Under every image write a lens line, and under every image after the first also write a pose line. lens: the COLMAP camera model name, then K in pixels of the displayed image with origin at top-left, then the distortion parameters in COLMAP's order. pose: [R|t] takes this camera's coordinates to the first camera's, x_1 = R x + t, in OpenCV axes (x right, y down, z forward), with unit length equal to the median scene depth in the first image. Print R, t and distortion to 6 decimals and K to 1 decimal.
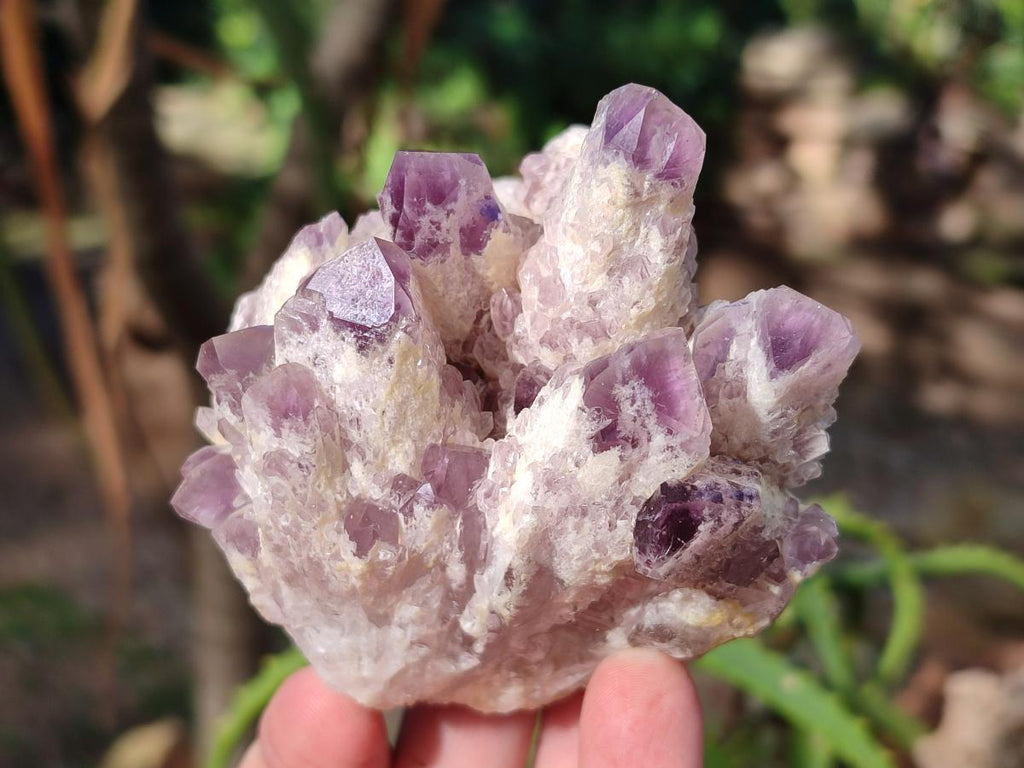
lens RADIAL K [[1641.0, 0, 511.9], [0, 1641.0, 365.1], [0, 0, 1]] dist [0.461547, -3.371026]
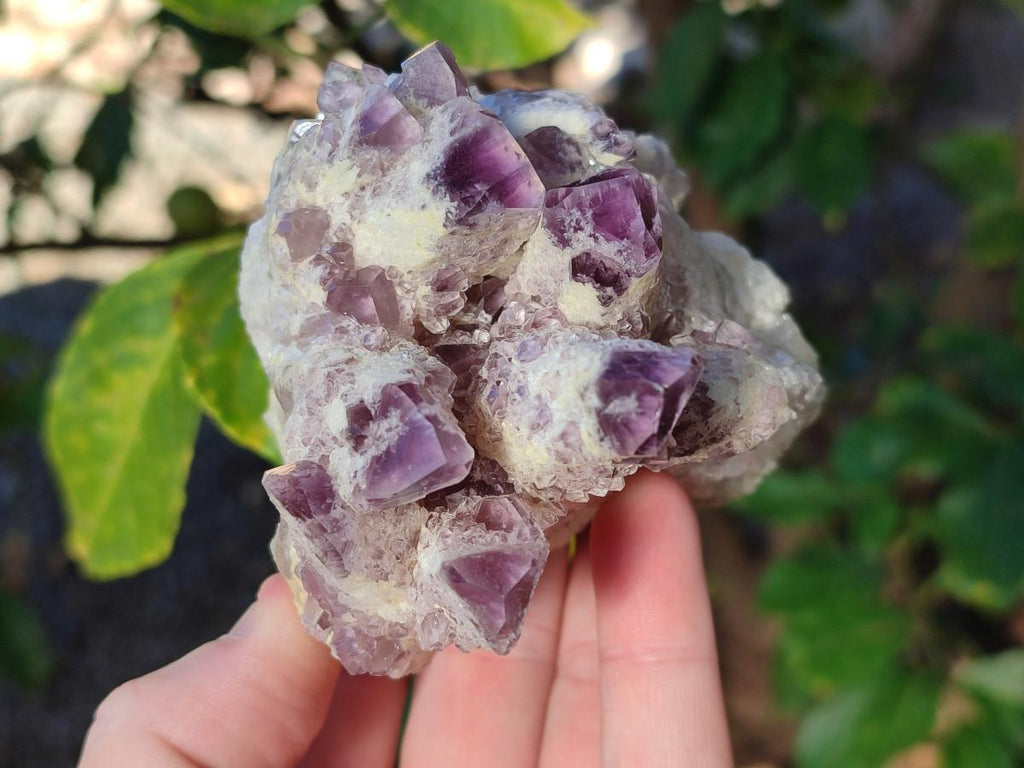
lens RADIAL K [[1641.0, 0, 511.9], [0, 1641.0, 365.1], [0, 0, 1]] dist [0.461547, -3.371026]
pose [[0.145642, 0.970242, -0.193439, 0.226808], [-0.908206, 0.208661, 0.362797, -0.398970], [0.392364, 0.122844, 0.911570, 0.080055]]
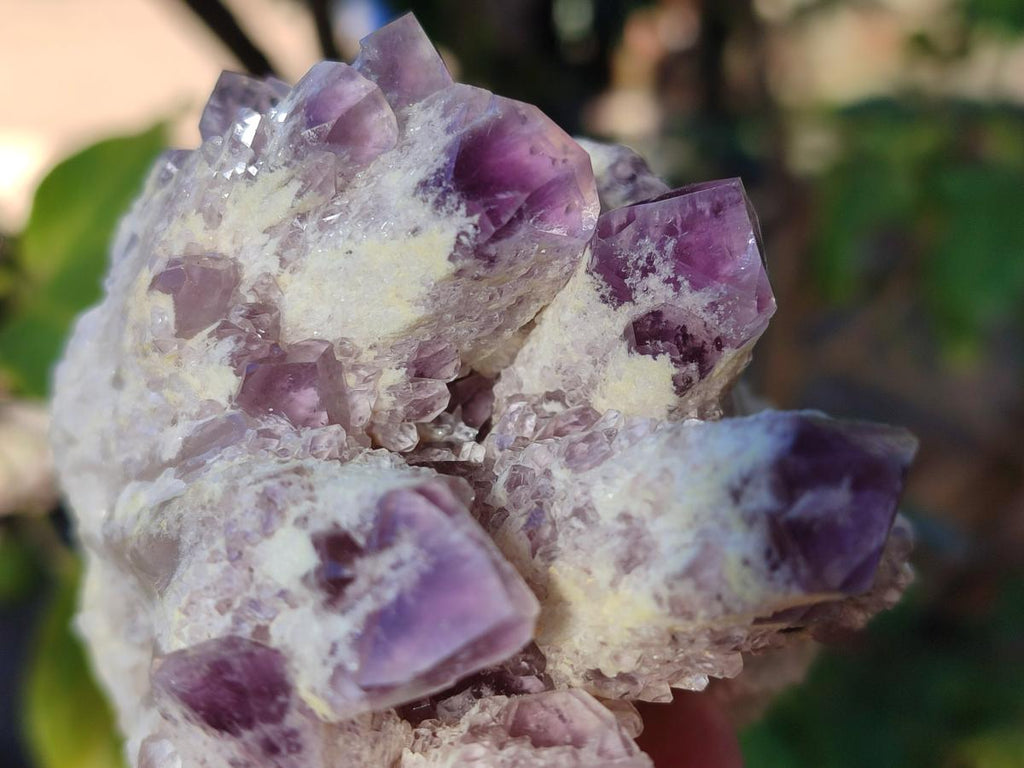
lens RADIAL K [[1641.0, 0, 511.9], [0, 1641.0, 365.1], [0, 0, 1]] dist [0.461547, -3.371026]
pose [[0.206001, 0.918054, -0.338732, 0.204072], [-0.957641, 0.260313, 0.123126, -0.104654], [0.201213, 0.299020, 0.932792, 0.389910]]
